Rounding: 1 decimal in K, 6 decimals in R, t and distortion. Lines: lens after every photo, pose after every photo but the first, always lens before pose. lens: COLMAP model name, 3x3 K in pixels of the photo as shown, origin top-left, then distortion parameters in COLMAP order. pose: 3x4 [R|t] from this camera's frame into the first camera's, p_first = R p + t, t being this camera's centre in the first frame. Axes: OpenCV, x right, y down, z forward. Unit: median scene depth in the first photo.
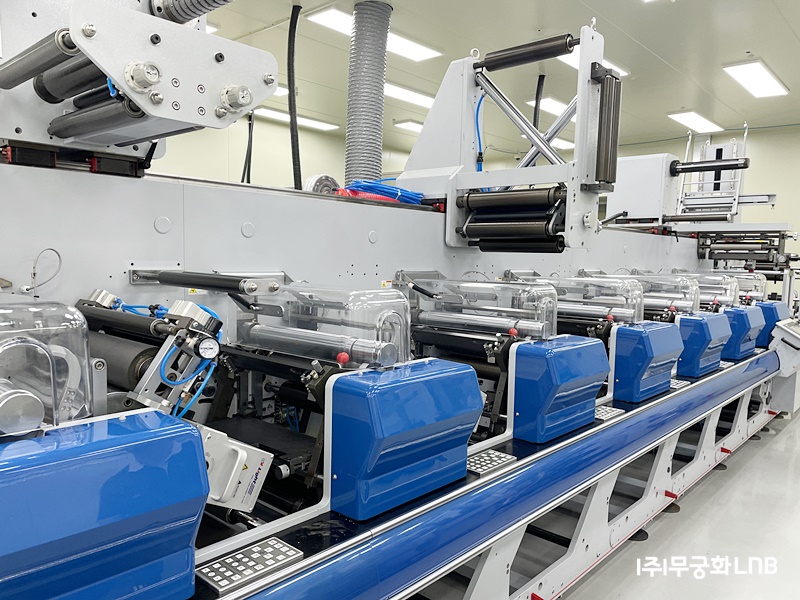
lens RADIAL K [[605.1, 0, 404.0], [0, 605.1, 310.7], [0, 0, 1]] dist [0.067877, -0.076704]
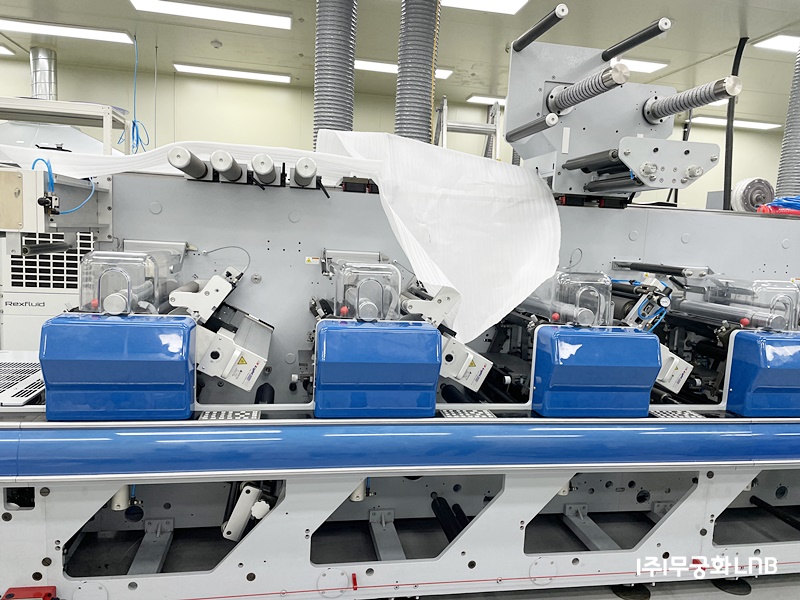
lens RADIAL K [[605.1, 0, 404.0], [0, 605.1, 310.7], [0, 0, 1]] dist [0.067877, -0.076704]
pose [[0.797600, 0.093396, -0.595912, 0.145731], [-0.089430, 0.995331, 0.036298, 0.072016], [0.596520, 0.024341, 0.802229, -0.844273]]
